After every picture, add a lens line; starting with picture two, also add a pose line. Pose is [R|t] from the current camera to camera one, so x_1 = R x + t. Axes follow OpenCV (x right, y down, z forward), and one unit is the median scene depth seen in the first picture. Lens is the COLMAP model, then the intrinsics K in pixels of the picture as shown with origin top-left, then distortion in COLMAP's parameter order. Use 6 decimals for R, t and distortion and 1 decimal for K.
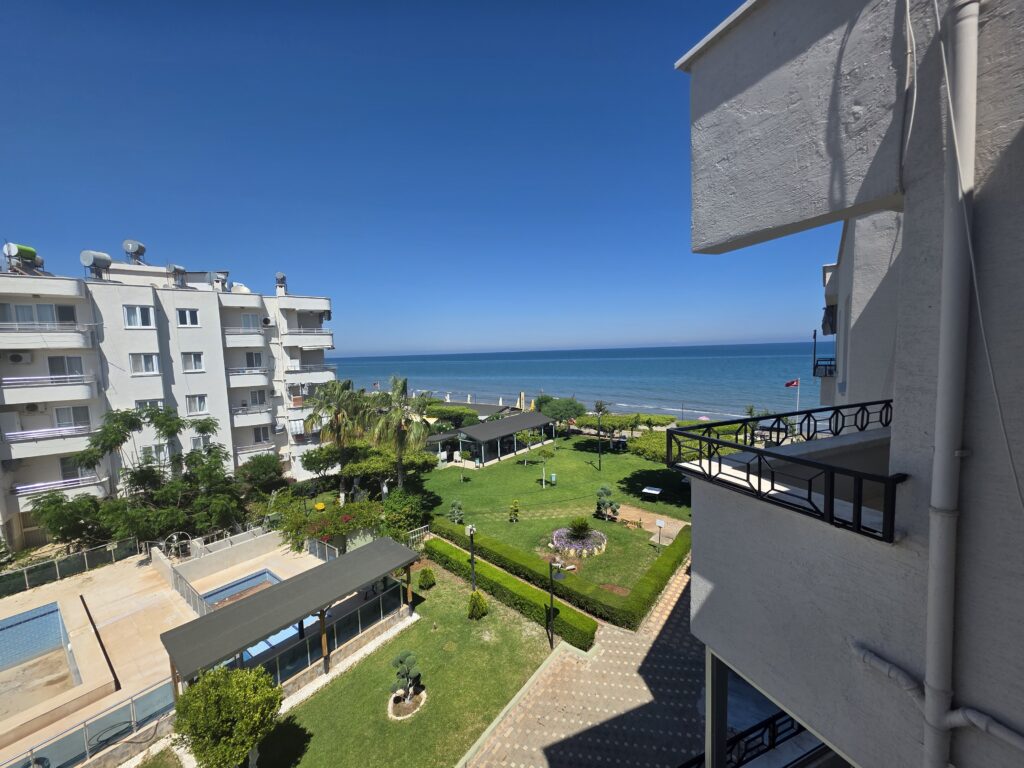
lens RADIAL K [[404.2, 0, 516.3], [0, 404.2, 387.3], [0, 0, 1]] dist [0.000716, -0.000300]
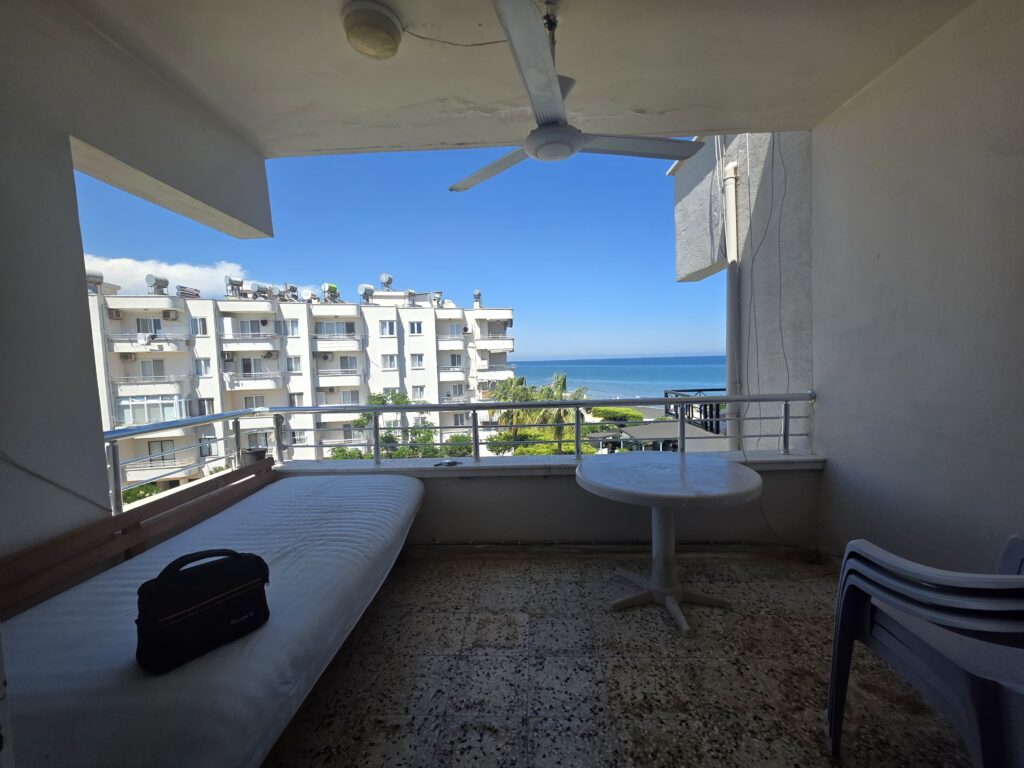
lens RADIAL K [[408.9, 0, 517.3], [0, 408.9, 388.9], [0, 0, 1]] dist [0.002243, 0.000583]
pose [[0.909375, 0.035224, -0.414483, 0.067497], [-0.038463, 0.999260, 0.000531, 0.015647], [0.414194, 0.015460, 0.910057, -0.096562]]
